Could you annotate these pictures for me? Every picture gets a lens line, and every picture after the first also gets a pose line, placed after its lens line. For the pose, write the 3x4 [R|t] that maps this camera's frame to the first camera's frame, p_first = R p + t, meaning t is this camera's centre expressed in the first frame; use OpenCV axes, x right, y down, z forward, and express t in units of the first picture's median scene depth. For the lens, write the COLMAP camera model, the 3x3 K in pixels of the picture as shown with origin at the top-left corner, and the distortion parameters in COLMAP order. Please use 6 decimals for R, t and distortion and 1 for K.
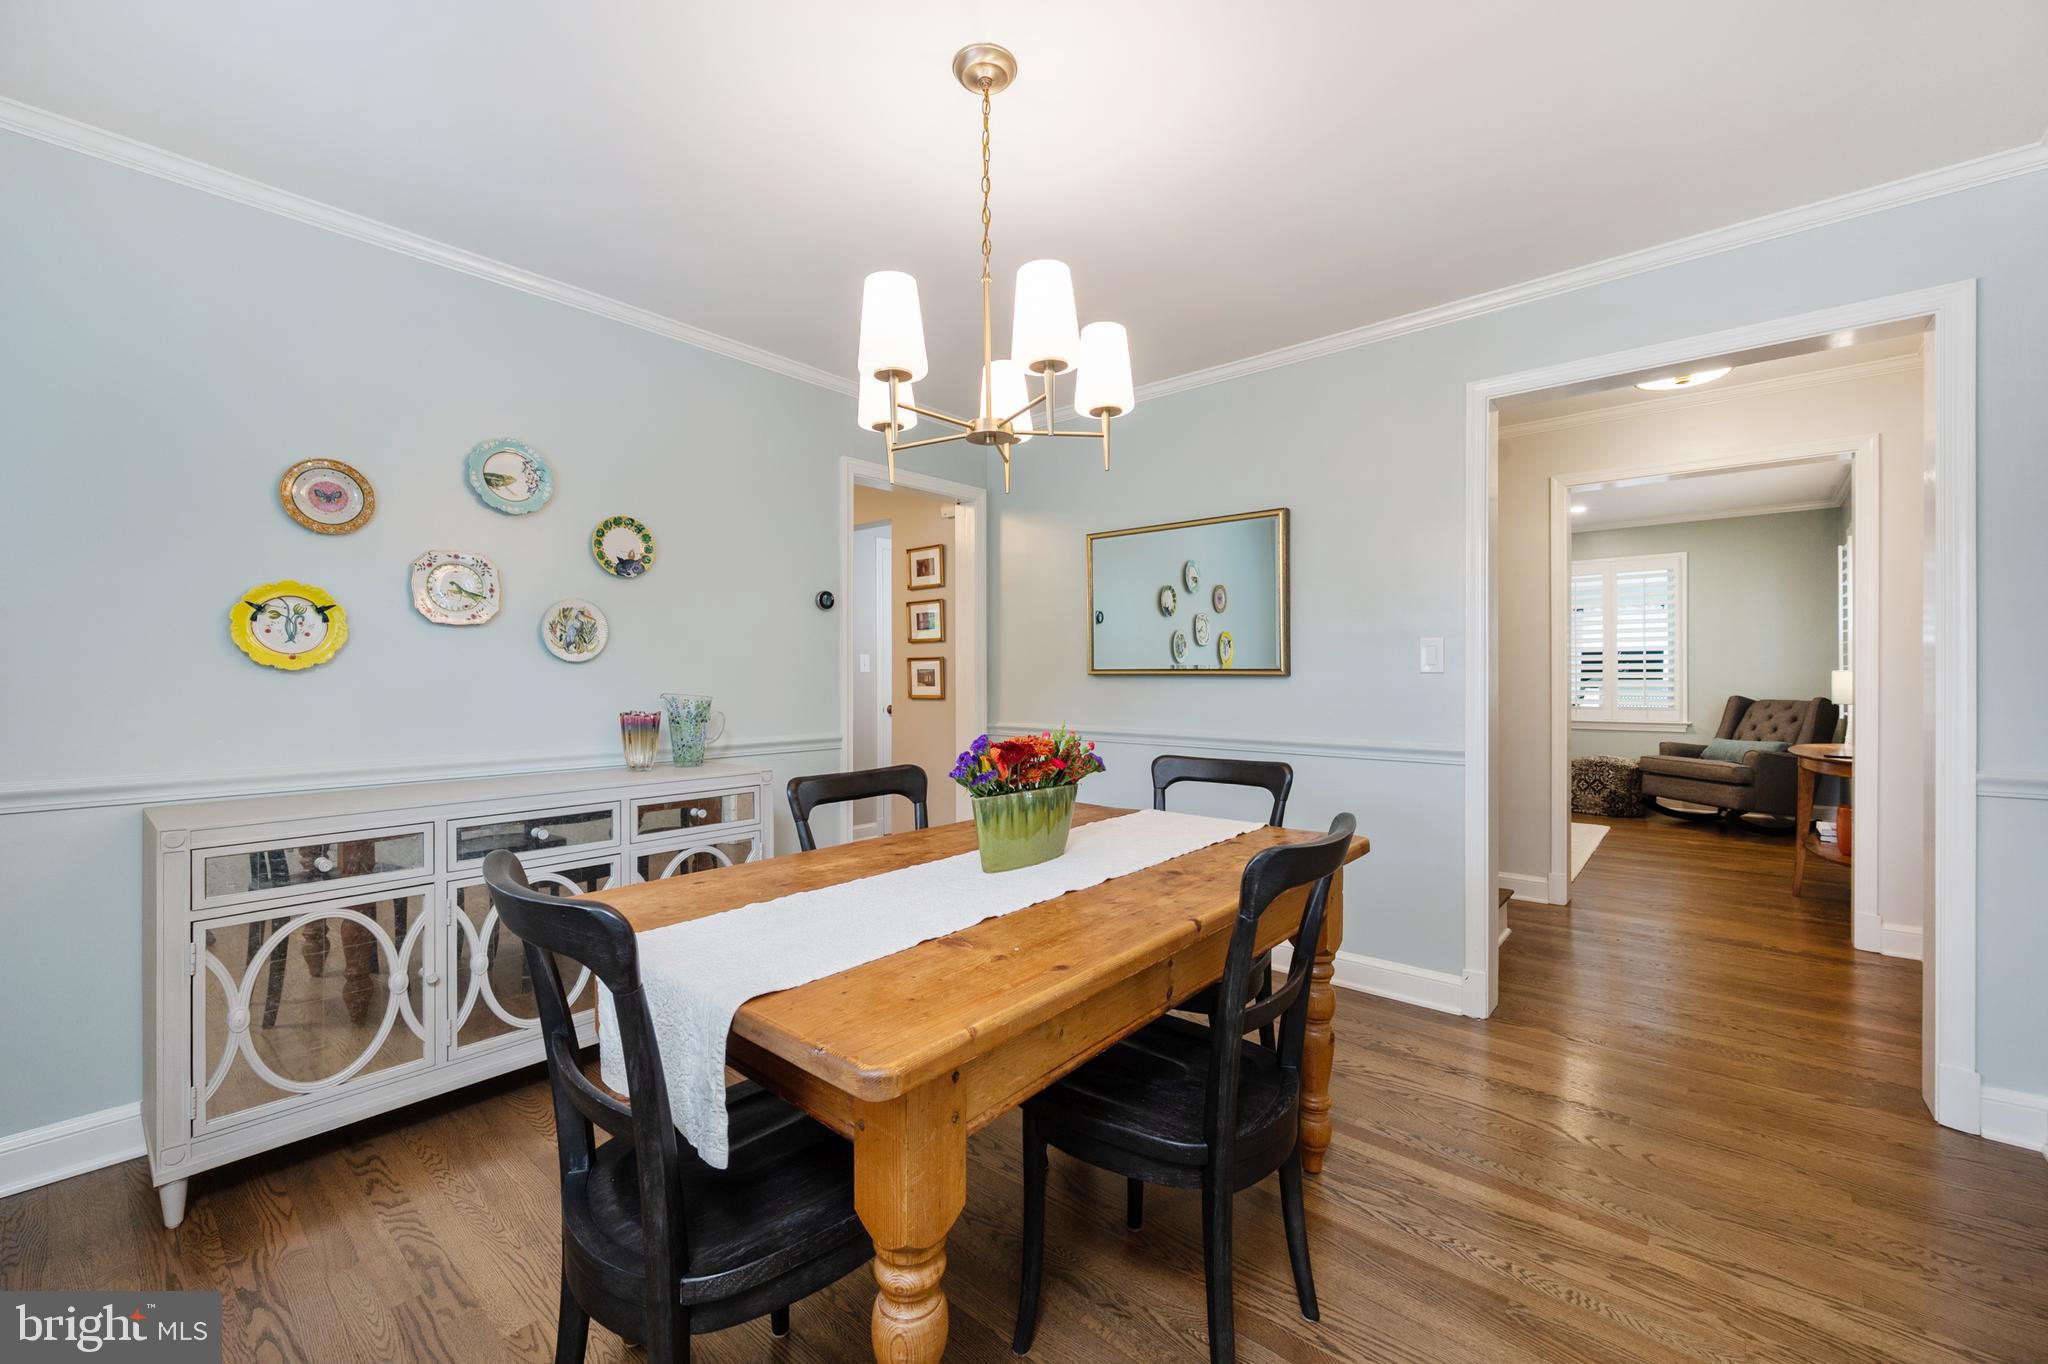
lens RADIAL K [[843.3, 0, 1030.6], [0, 843.3, 672.9], [0, 0, 1]] dist [-0.001922, -0.000172]
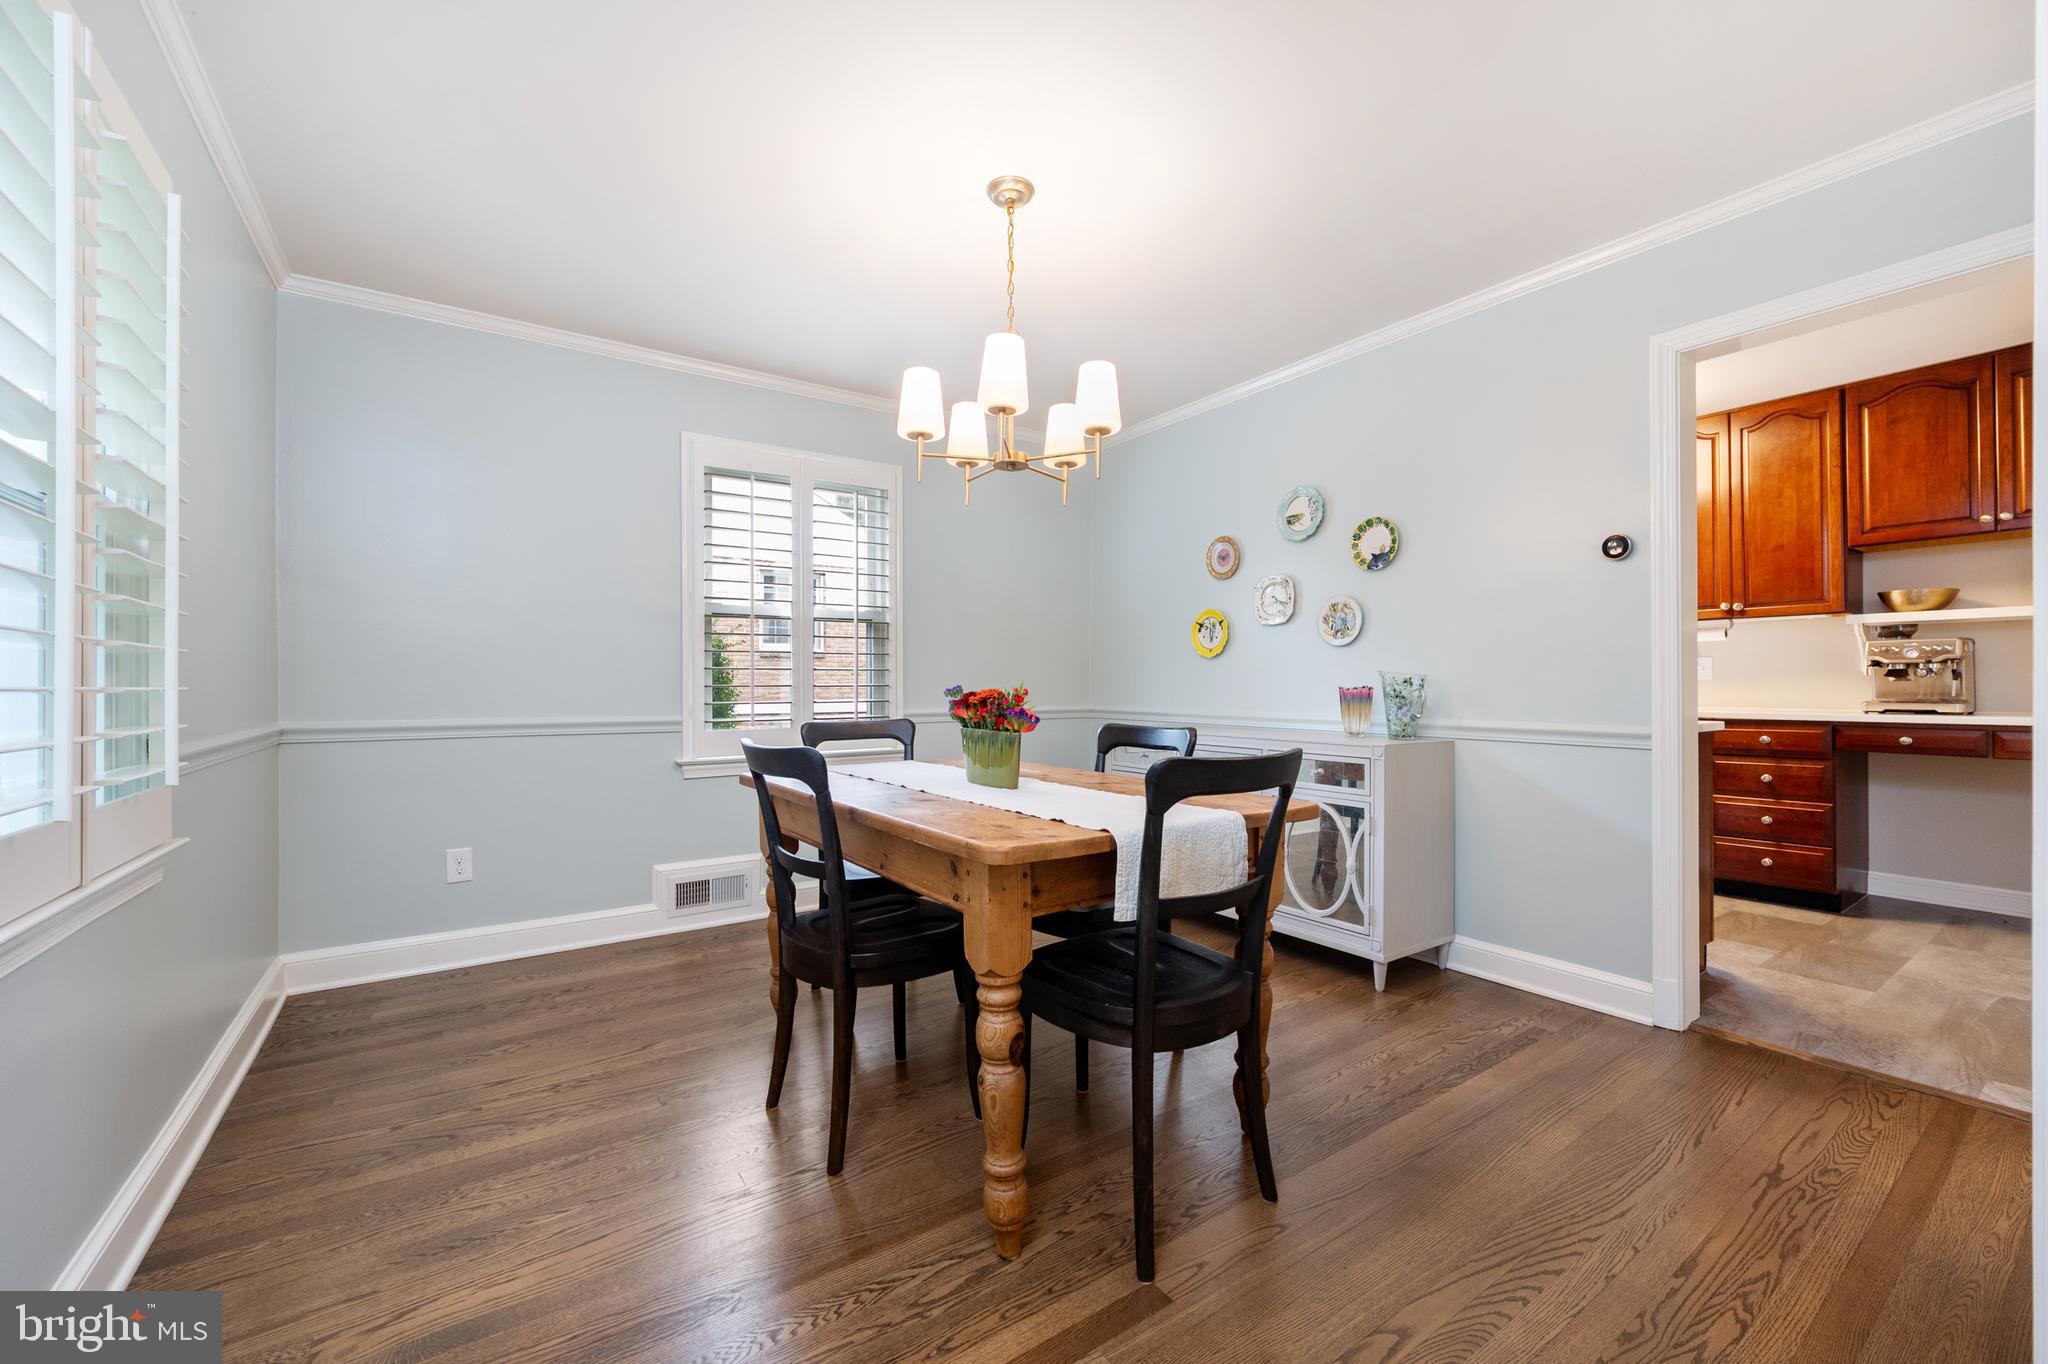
lens RADIAL K [[822.9, 0, 1016.1], [0, 822.9, 680.3], [0, 0, 1]] dist [-0.003301, -0.000385]
pose [[-0.279957, -0.000913, -0.960012, 0.769464], [0.008794, 0.999955, -0.003516, 0.039080], [0.959972, -0.009426, -0.279937, 0.880633]]
